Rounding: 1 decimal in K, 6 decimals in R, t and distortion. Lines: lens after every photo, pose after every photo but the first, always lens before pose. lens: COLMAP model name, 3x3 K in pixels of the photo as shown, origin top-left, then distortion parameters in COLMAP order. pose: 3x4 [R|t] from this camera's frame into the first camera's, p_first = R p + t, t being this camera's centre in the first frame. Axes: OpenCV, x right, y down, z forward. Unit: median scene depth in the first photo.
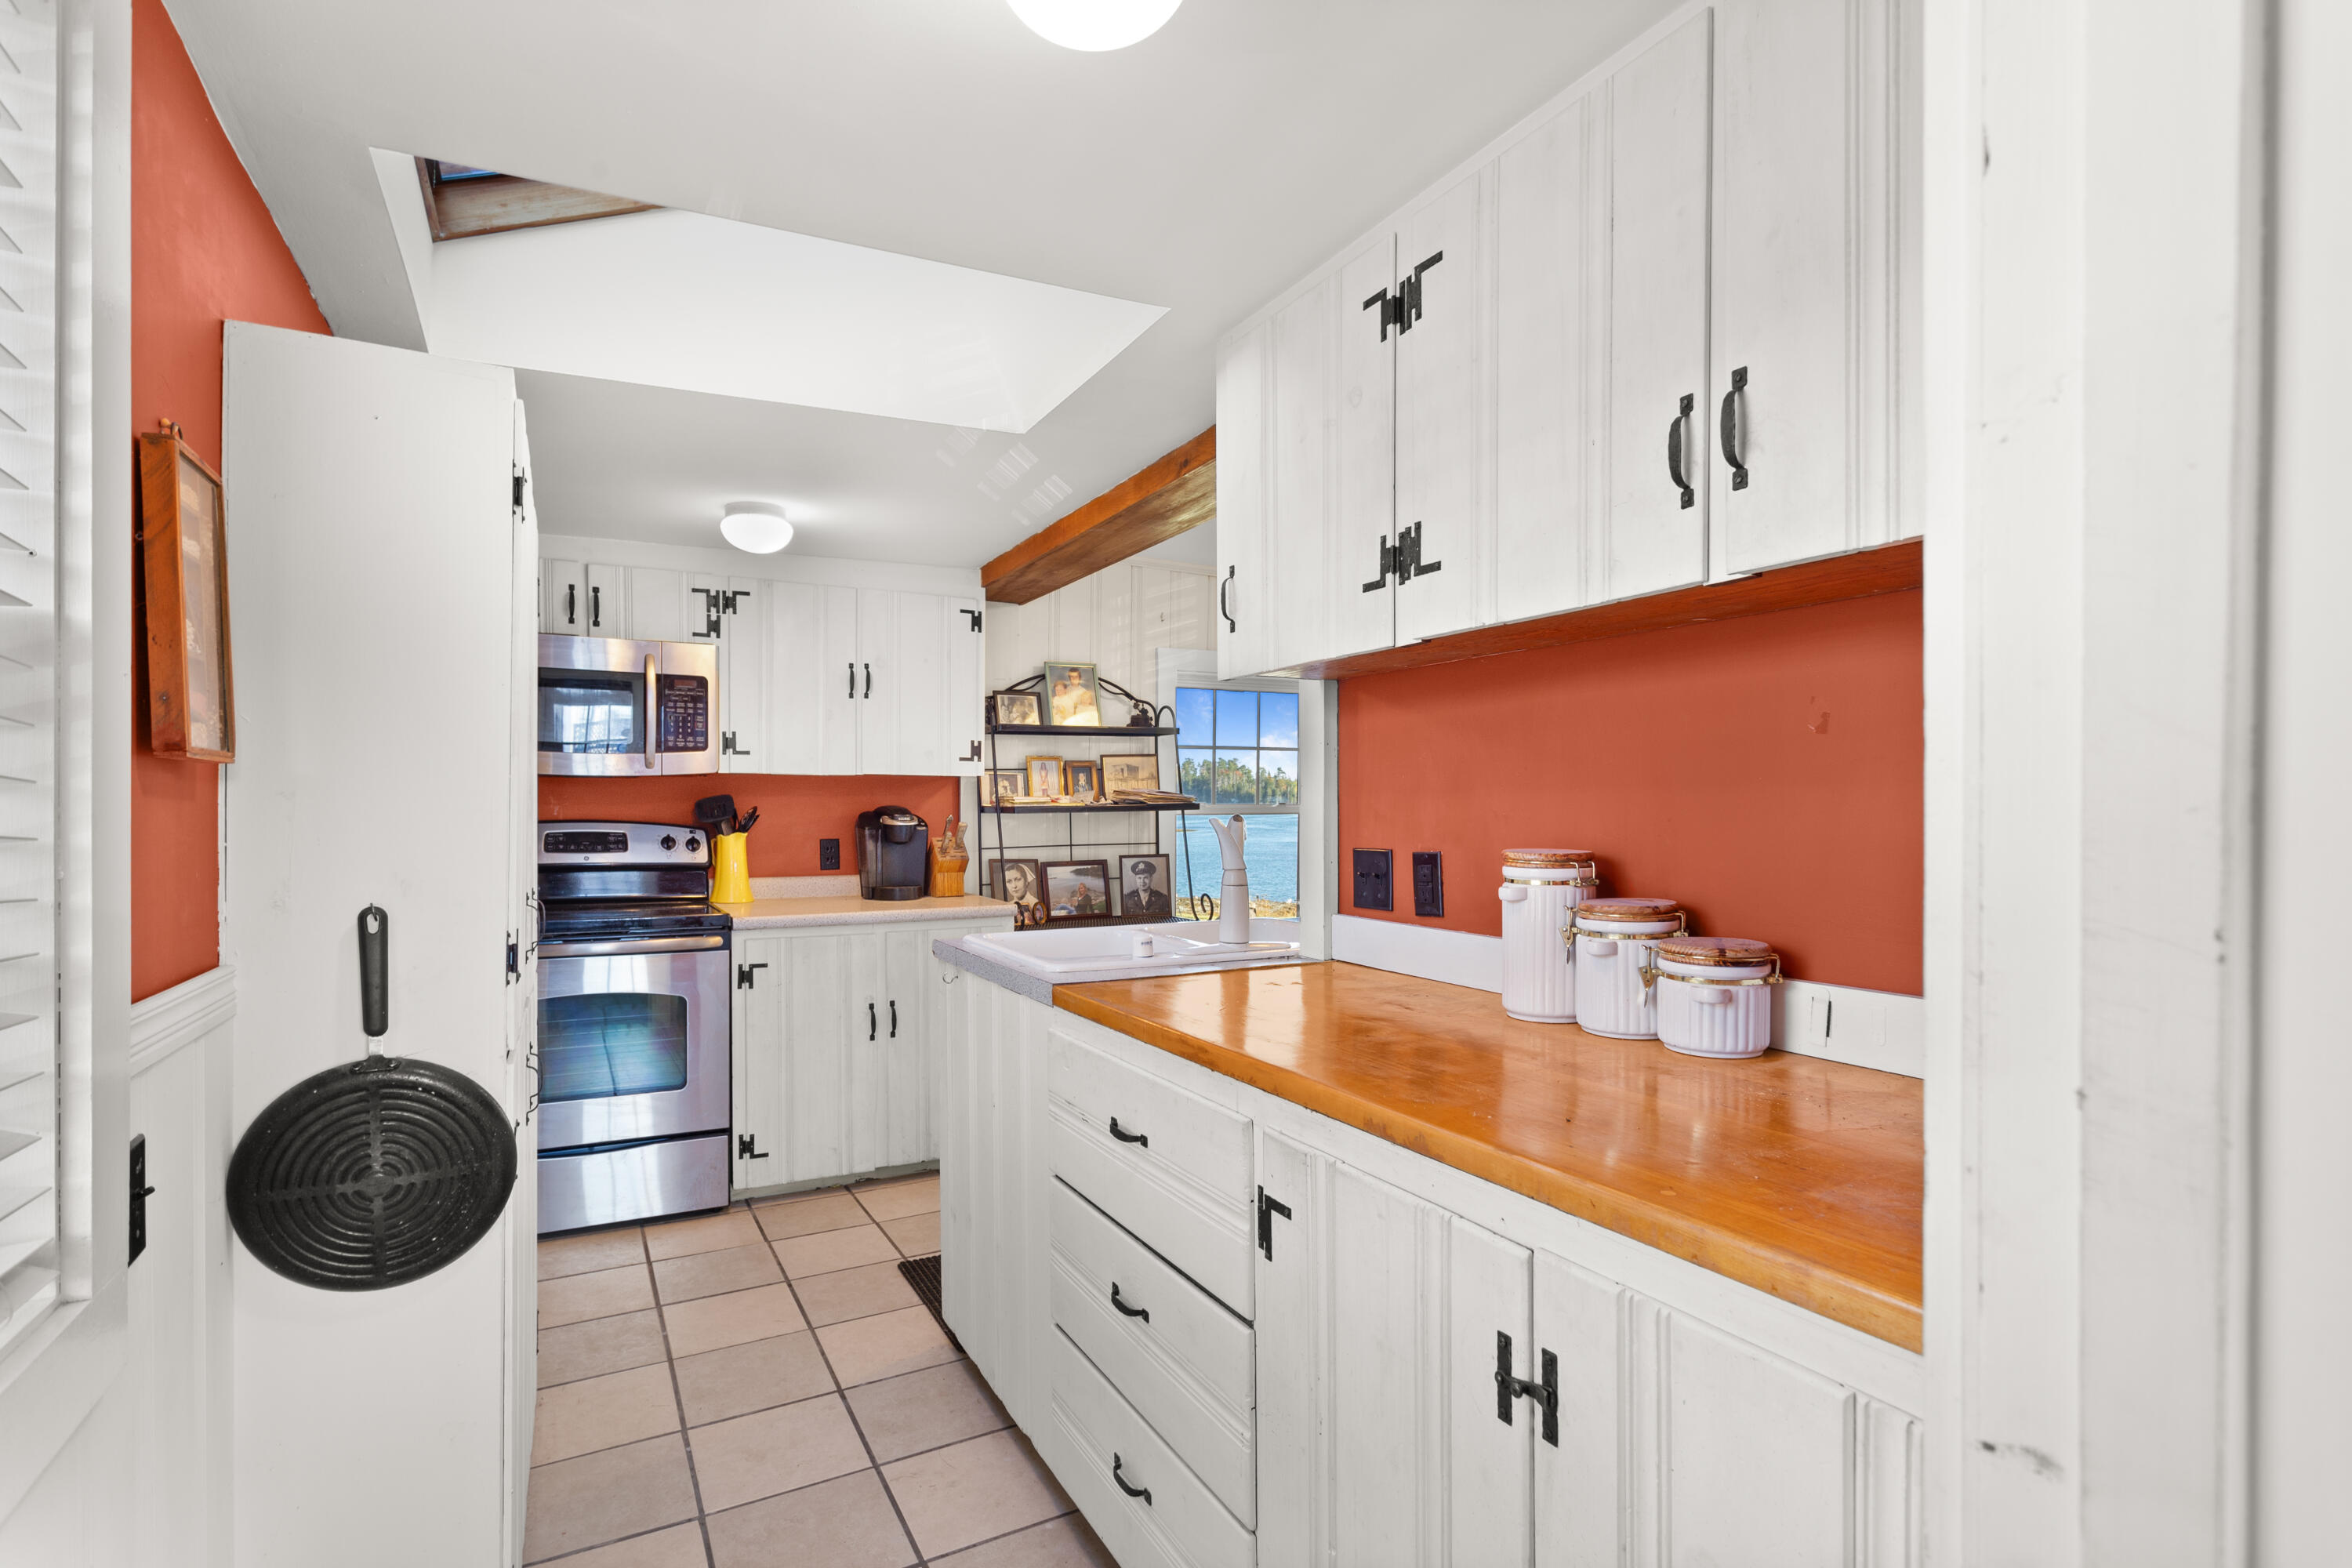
lens RADIAL K [[1133.2, 0, 1149.8], [0, 1133.2, 833.8], [0, 0, 1]] dist [-0.002806, 0.000331]
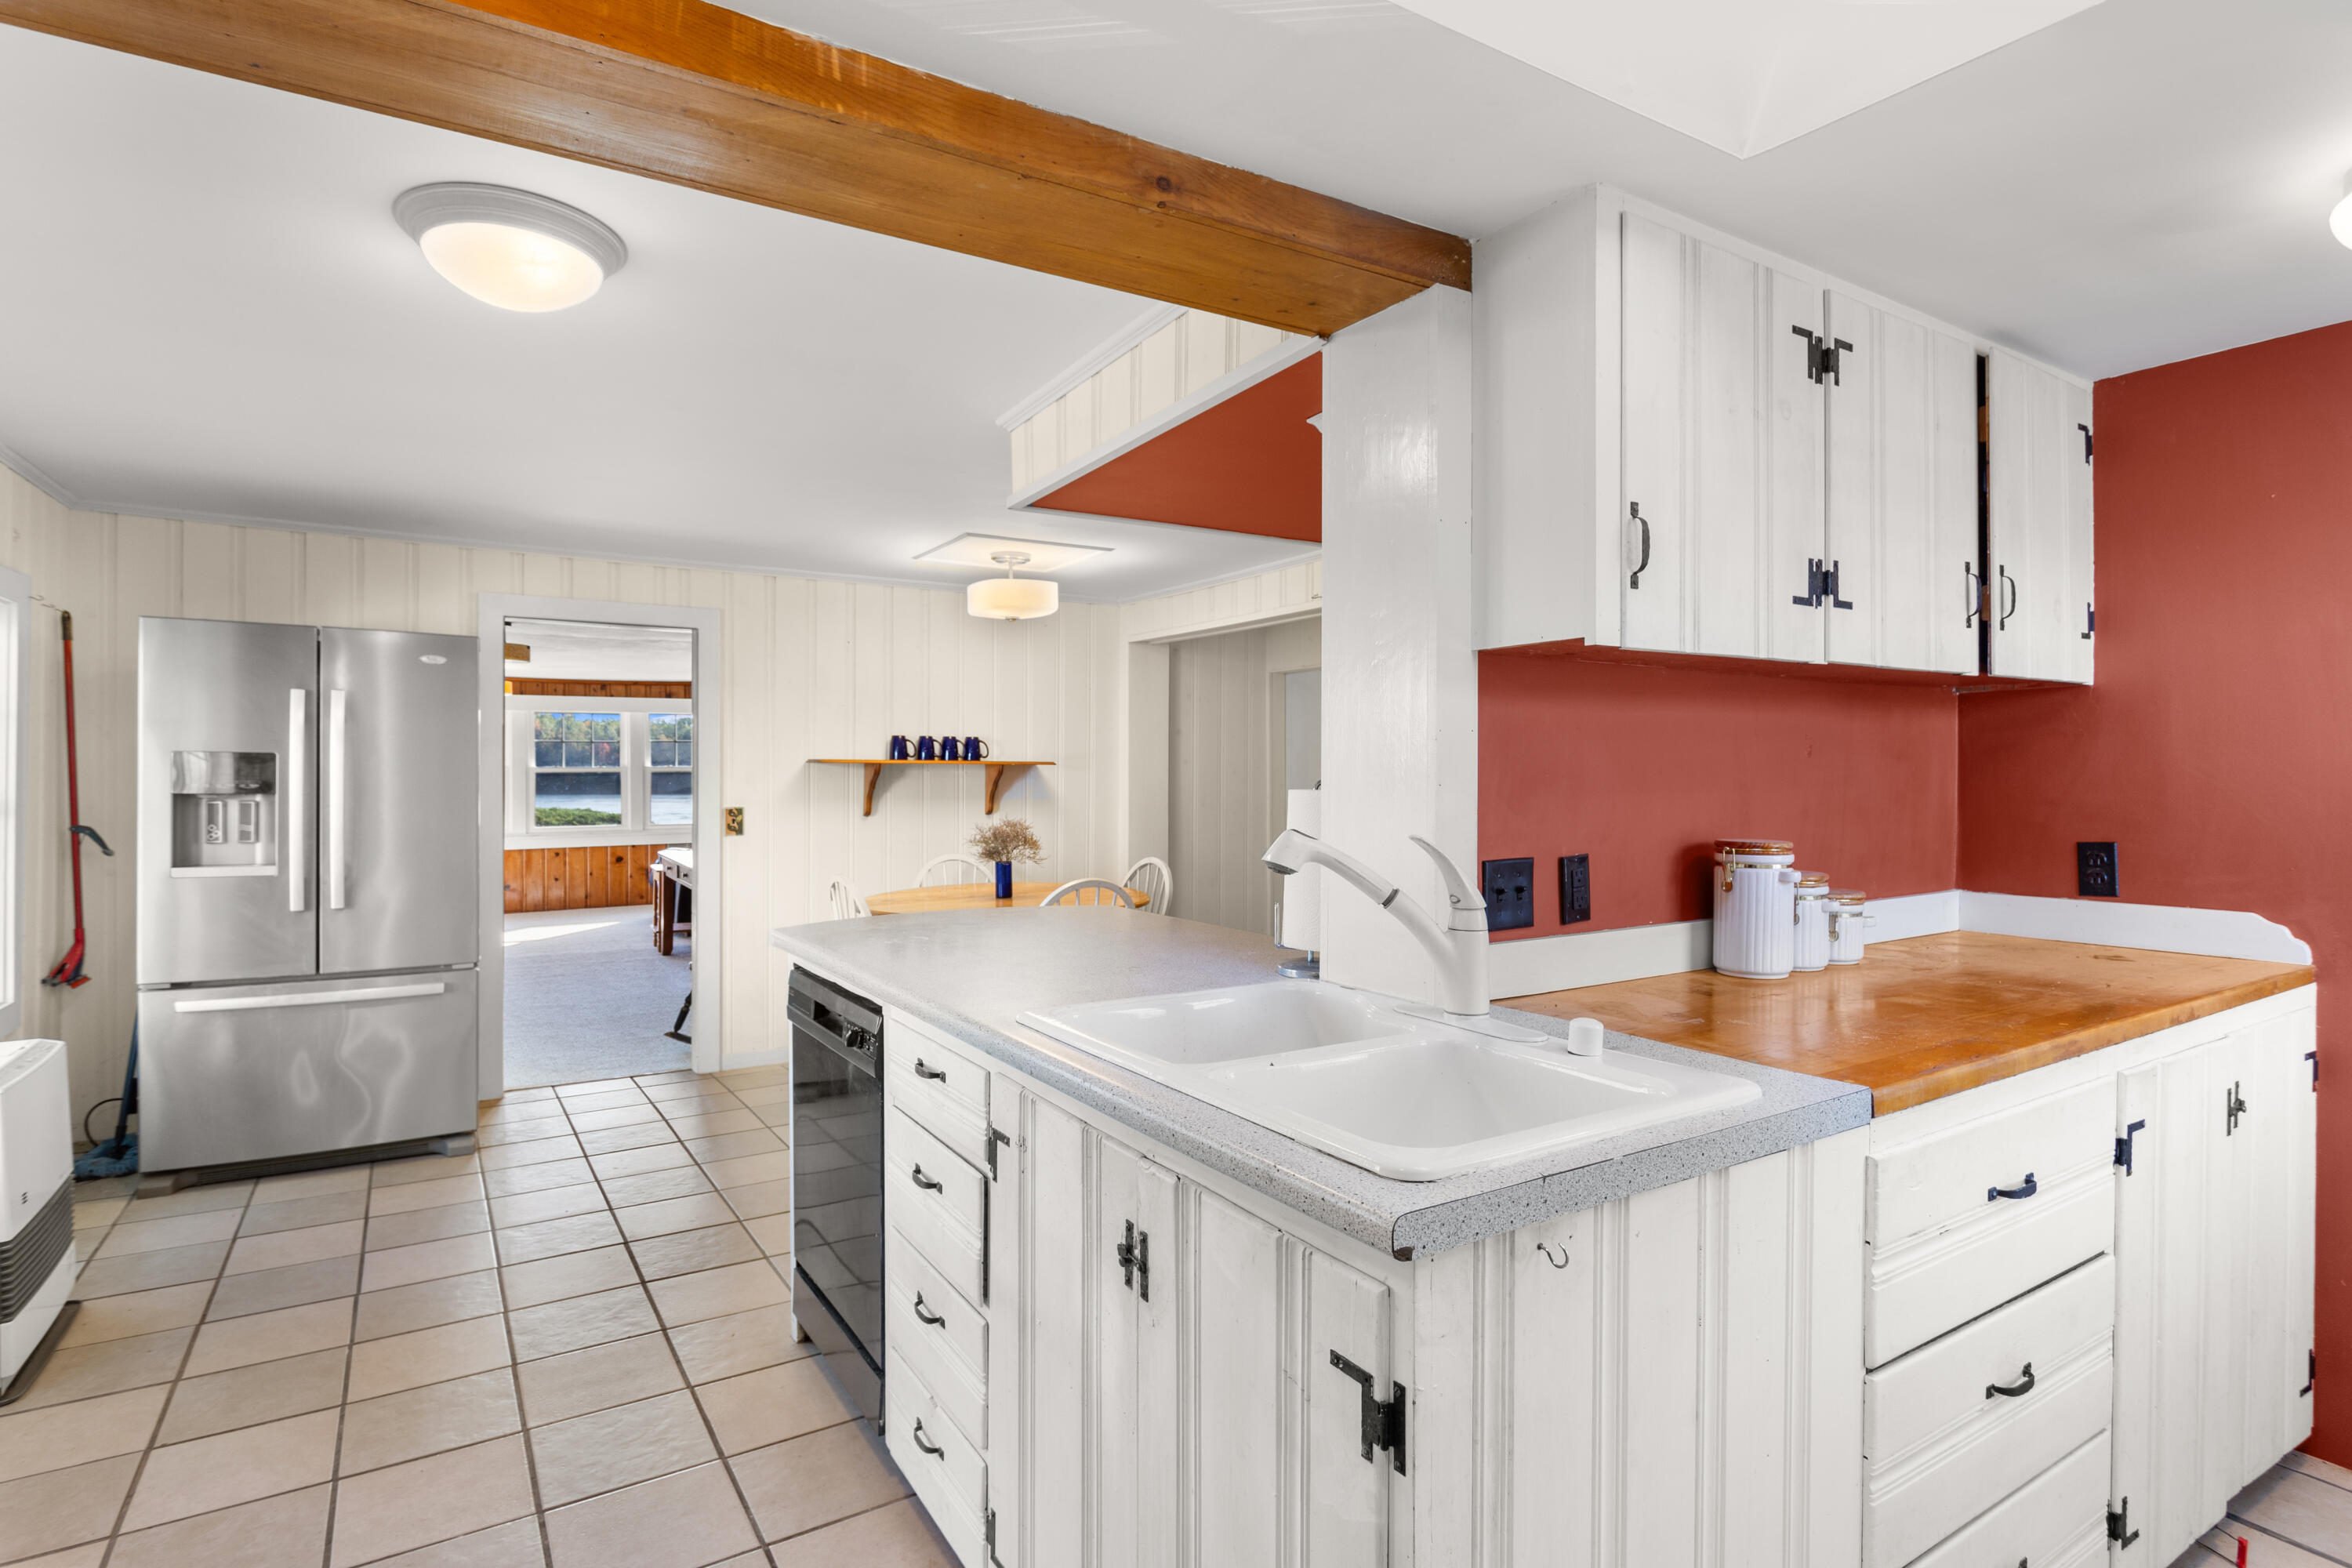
lens RADIAL K [[1185.4, 0, 1167.3], [0, 1185.4, 786.2], [0, 0, 1]] dist [-0.009532, 0.001035]
pose [[-0.089399, -0.007928, 0.995964, -0.368591], [0.028575, 0.999536, 0.010521, -0.032089], [-0.995586, 0.029400, -0.089131, 0.732703]]
